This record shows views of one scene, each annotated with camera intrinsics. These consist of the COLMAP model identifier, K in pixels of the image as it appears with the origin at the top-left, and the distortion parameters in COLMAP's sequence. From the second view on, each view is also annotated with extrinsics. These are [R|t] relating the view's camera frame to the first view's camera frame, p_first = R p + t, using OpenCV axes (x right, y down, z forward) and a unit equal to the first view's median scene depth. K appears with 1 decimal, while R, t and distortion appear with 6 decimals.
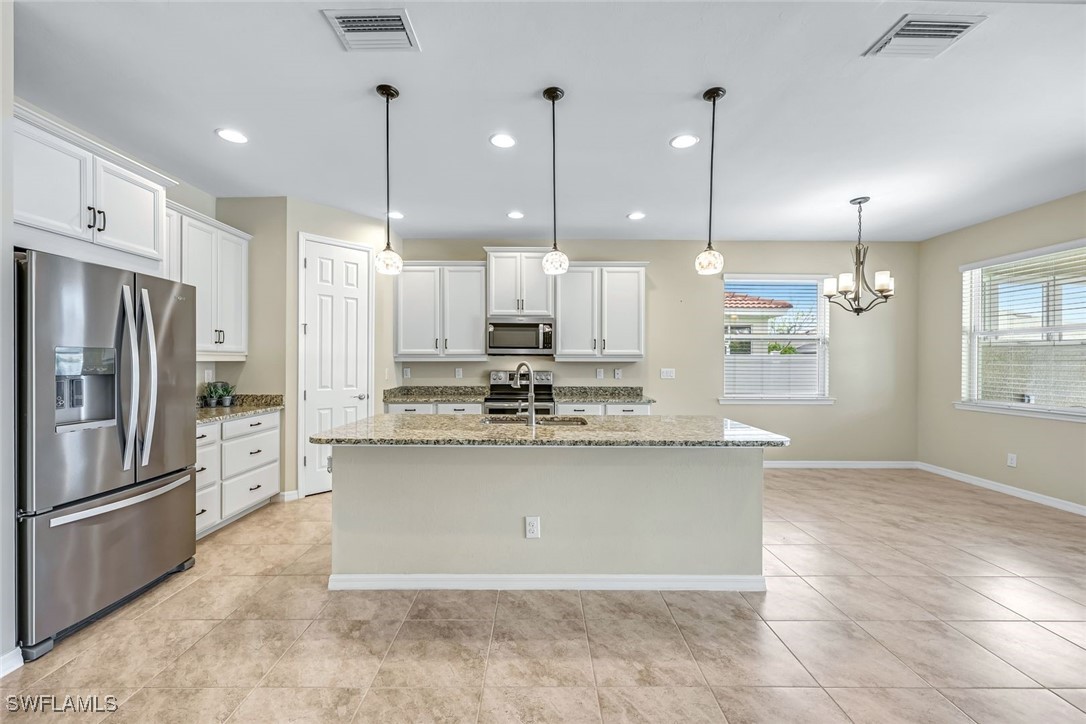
lens RADIAL K [[437.0, 0, 541.9], [0, 437.0, 363.8], [0, 0, 1]] dist [0.001226, 0.000852]
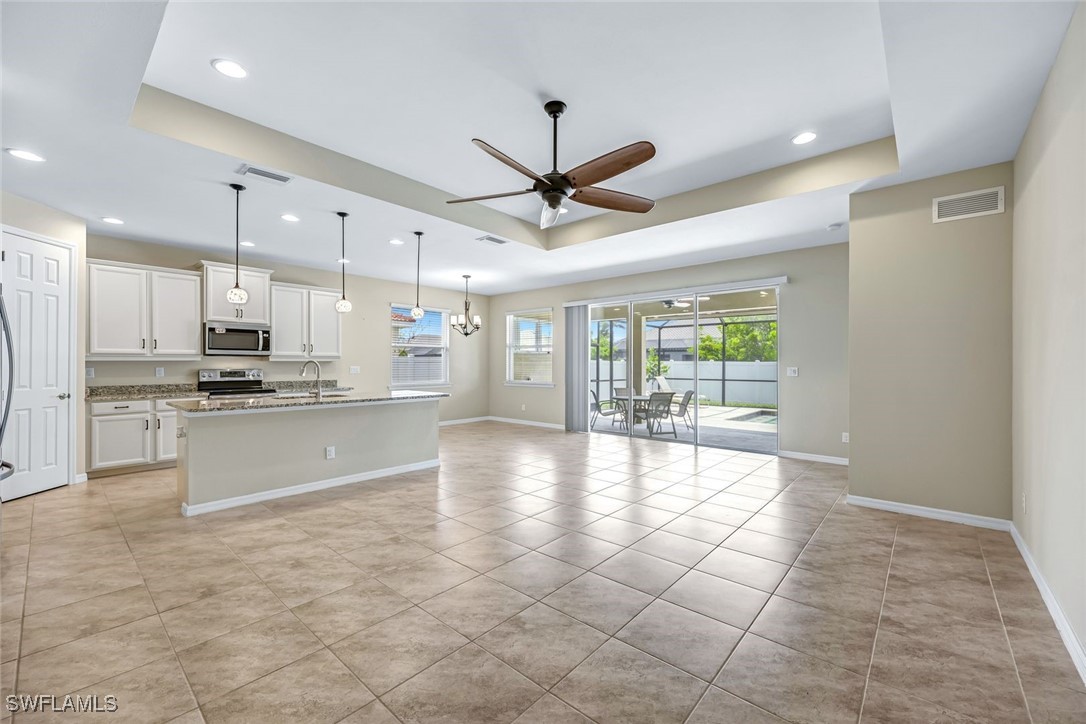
lens RADIAL K [[437.0, 0, 540.4], [0, 437.0, 364.0], [0, 0, 1]] dist [0.001226, 0.000852]
pose [[0.669725, -0.003285, 0.742602, -0.467209], [0.006883, 0.999975, -0.001783, 0.013401], [-0.742577, 0.006306, 0.669731, -0.504448]]
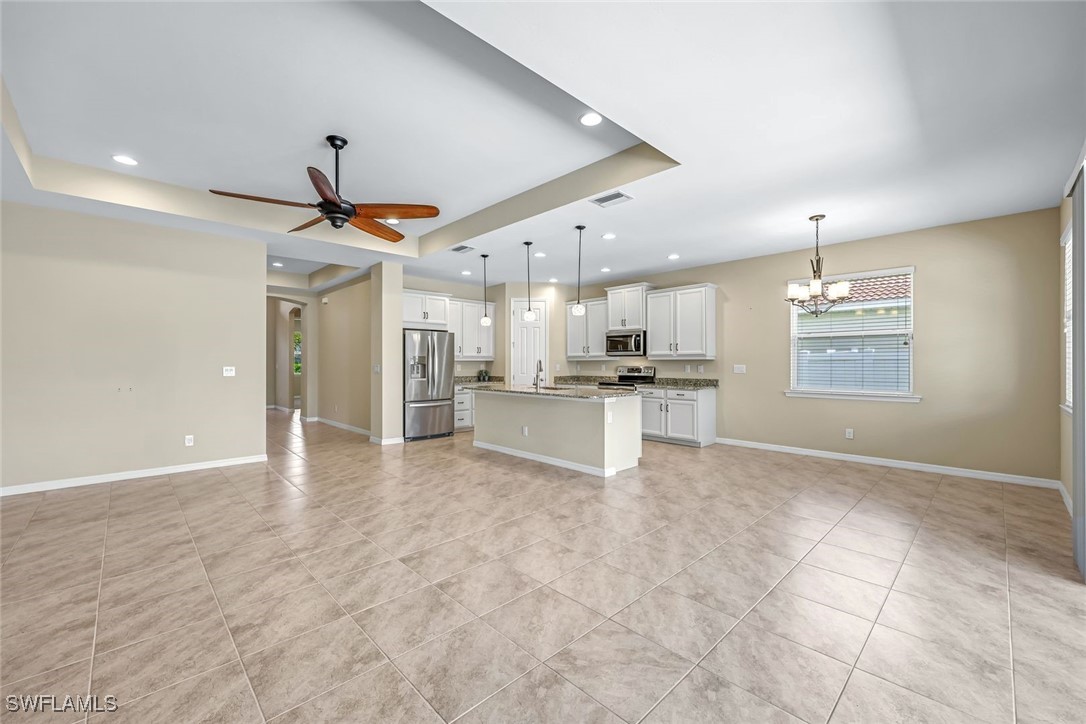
lens RADIAL K [[437.0, 0, 547.6], [0, 437.0, 372.1], [0, 0, 1]] dist [0.001226, 0.000852]
pose [[0.694461, 0.010573, -0.719453, 1.046853], [-0.000044, 0.999893, 0.014653, 0.018122], [0.719530, -0.010144, 0.694387, -0.313614]]
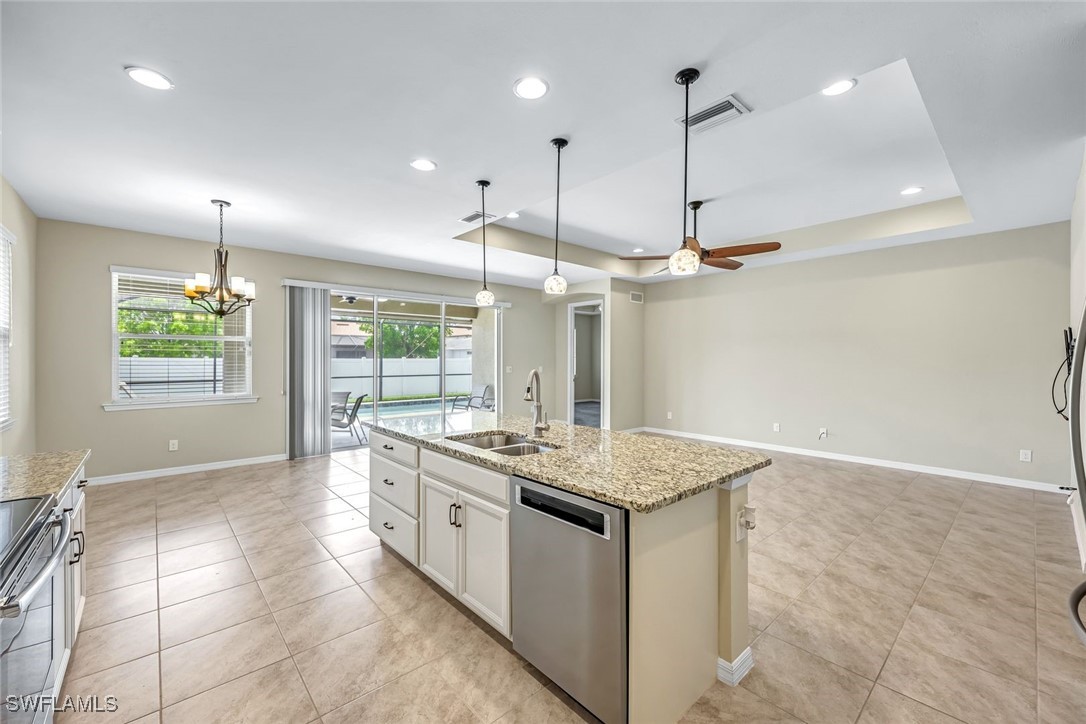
lens RADIAL K [[437.0, 0, 539.6], [0, 437.0, 356.1], [0, 0, 1]] dist [0.001226, 0.000852]
pose [[-0.657204, -0.000571, 0.753712, -0.498751], [0.001233, 0.999998, 0.001832, -0.024514], [-0.753711, 0.002133, -0.657202, 1.084605]]
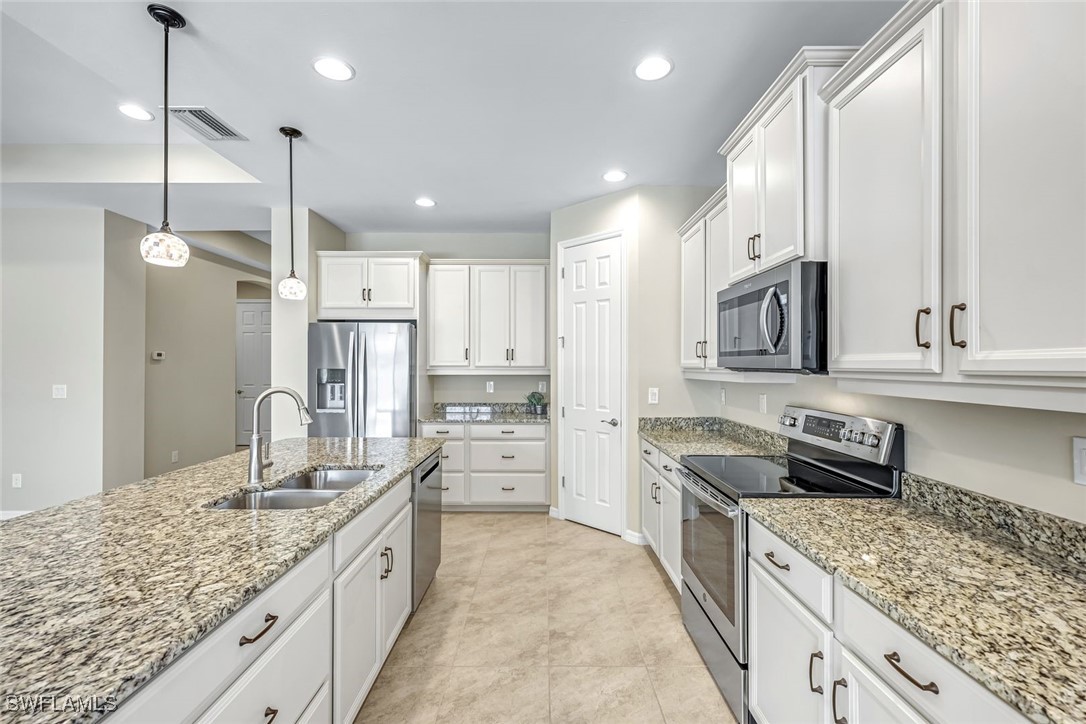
lens RADIAL K [[463.4, 0, 547.9], [0, 463.4, 365.8], [0, 0, 1]] dist [0.007682, 0.000064]
pose [[-0.006661, -0.000603, -0.999978, 0.466946], [-0.008103, 0.999967, -0.000549, -0.027788], [0.999945, 0.008099, -0.006665, 0.973439]]
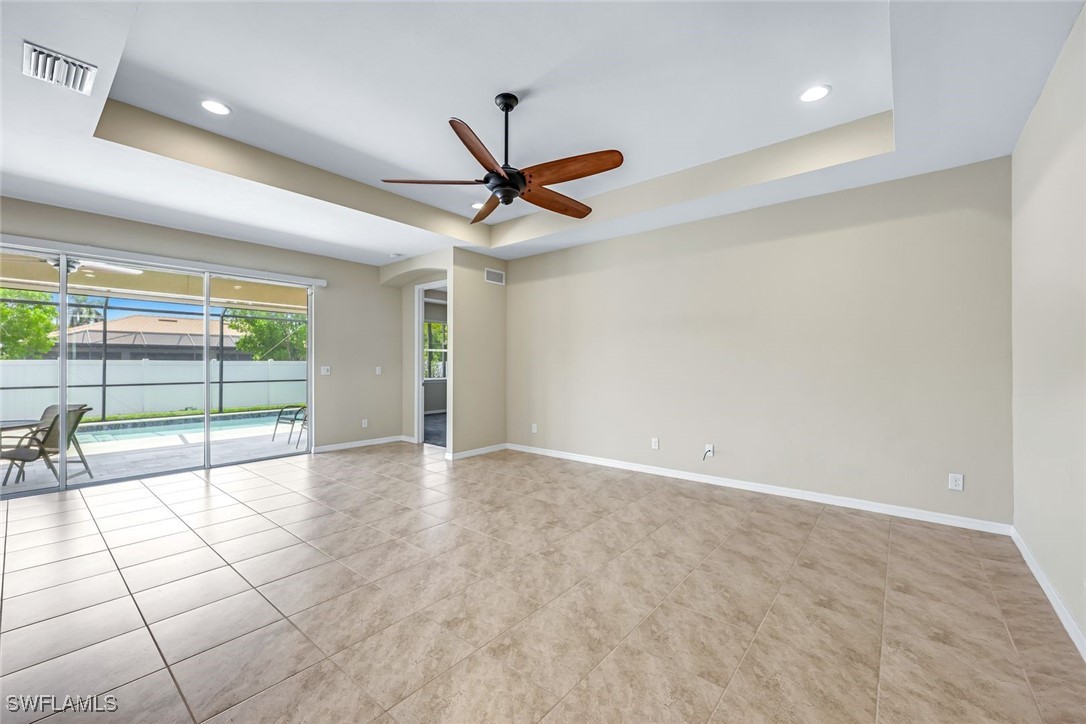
lens RADIAL K [[437.0, 0, 539.6], [0, 437.0, 360.2], [0, 0, 1]] dist [0.001226, 0.000852]
pose [[-0.763251, 0.002275, 0.646098, -0.405738], [0.001947, 0.999997, -0.001221, 0.008145], [-0.646099, 0.000326, -0.763254, 0.521223]]
